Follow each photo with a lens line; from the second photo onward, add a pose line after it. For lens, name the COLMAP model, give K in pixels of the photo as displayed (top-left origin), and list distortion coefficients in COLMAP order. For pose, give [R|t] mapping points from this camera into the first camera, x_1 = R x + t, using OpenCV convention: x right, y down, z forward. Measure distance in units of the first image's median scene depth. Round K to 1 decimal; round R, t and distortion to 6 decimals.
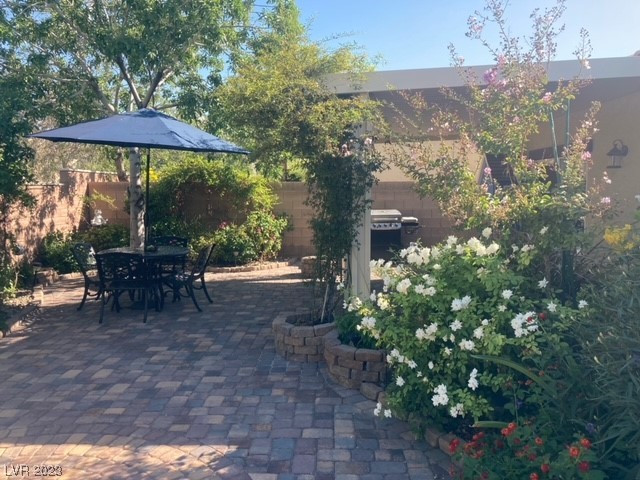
lens RADIAL K [[529.2, 0, 323.9], [0, 529.2, 239.2], [0, 0, 1]] dist [0.034977, -0.006271]
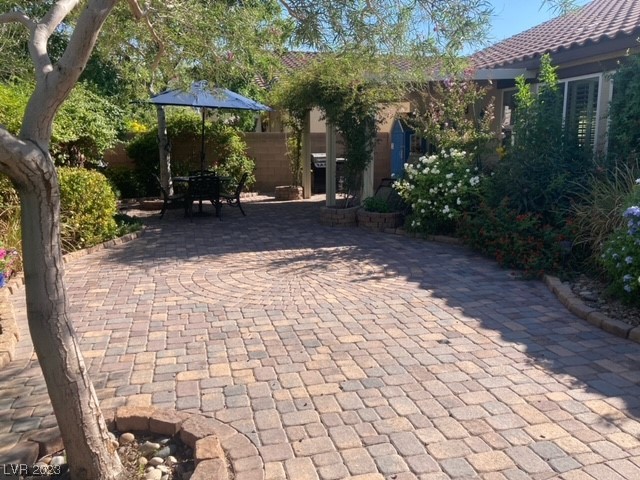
lens RADIAL K [[529.2, 0, 323.9], [0, 529.2, 239.2], [0, 0, 1]] dist [0.034977, -0.006271]
pose [[0.961037, -0.054758, 0.270941, -0.316187], [0.031979, 0.995626, 0.087789, 0.055141], [-0.274563, -0.075704, 0.958585, -0.400783]]
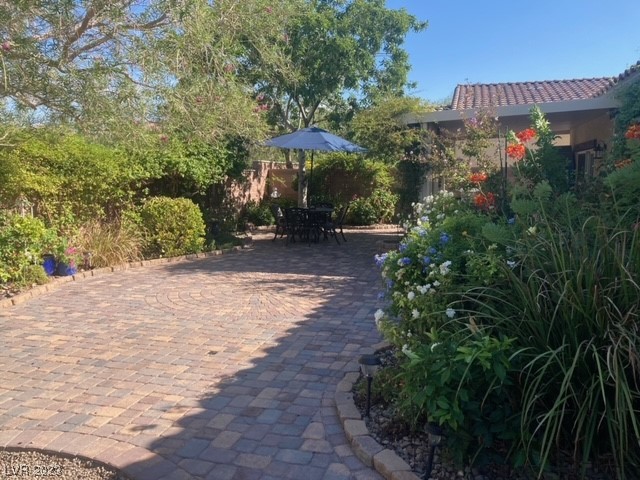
lens RADIAL K [[529.2, 0, 323.9], [0, 529.2, 239.2], [0, 0, 1]] dist [0.034977, -0.006271]
pose [[0.966827, 0.032549, -0.253350, 0.110304], [-0.025856, 0.999224, 0.029706, 0.050591], [0.254120, -0.022170, 0.966919, -0.485594]]
